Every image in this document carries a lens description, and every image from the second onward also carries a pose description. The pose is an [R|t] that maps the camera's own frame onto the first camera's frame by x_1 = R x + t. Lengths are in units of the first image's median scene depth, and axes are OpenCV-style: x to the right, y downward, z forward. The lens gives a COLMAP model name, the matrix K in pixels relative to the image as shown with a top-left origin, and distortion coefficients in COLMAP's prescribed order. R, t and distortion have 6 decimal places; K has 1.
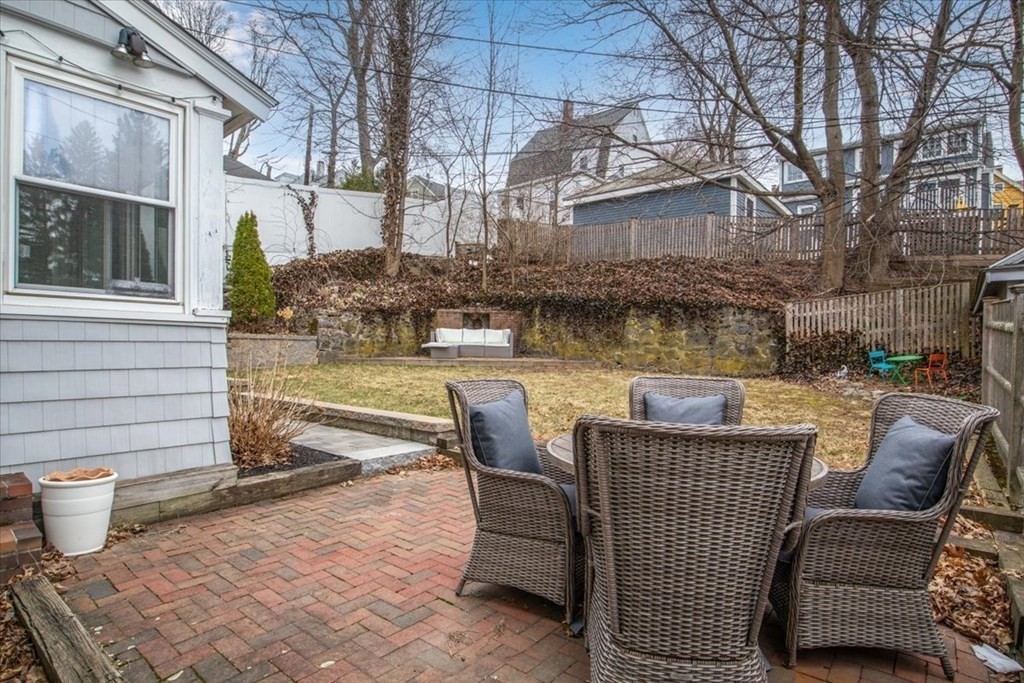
lens RADIAL K [[524.9, 0, 518.4], [0, 524.9, 345.5], [0, 0, 1]] dist [-0.004503, 0.001526]
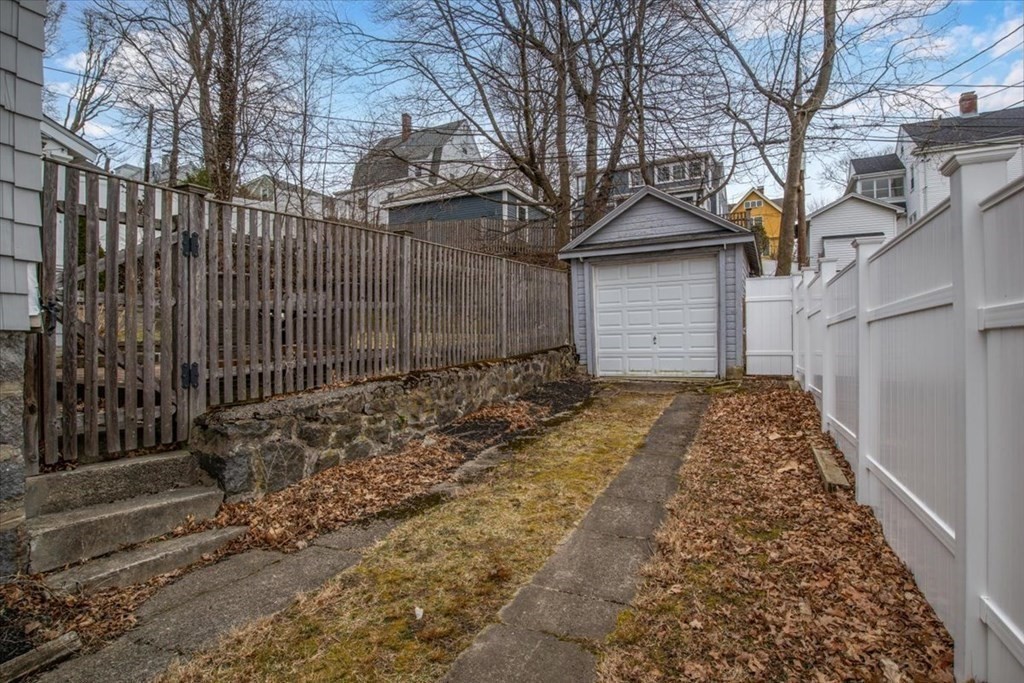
lens RADIAL K [[524.9, 0, 506.5], [0, 524.9, 335.1], [0, 0, 1]] dist [-0.004503, 0.001526]
pose [[0.979706, -0.016063, 0.199796, 0.087445], [0.019277, 0.999714, -0.014149, 0.035356], [-0.199511, 0.017714, 0.979735, -0.169505]]
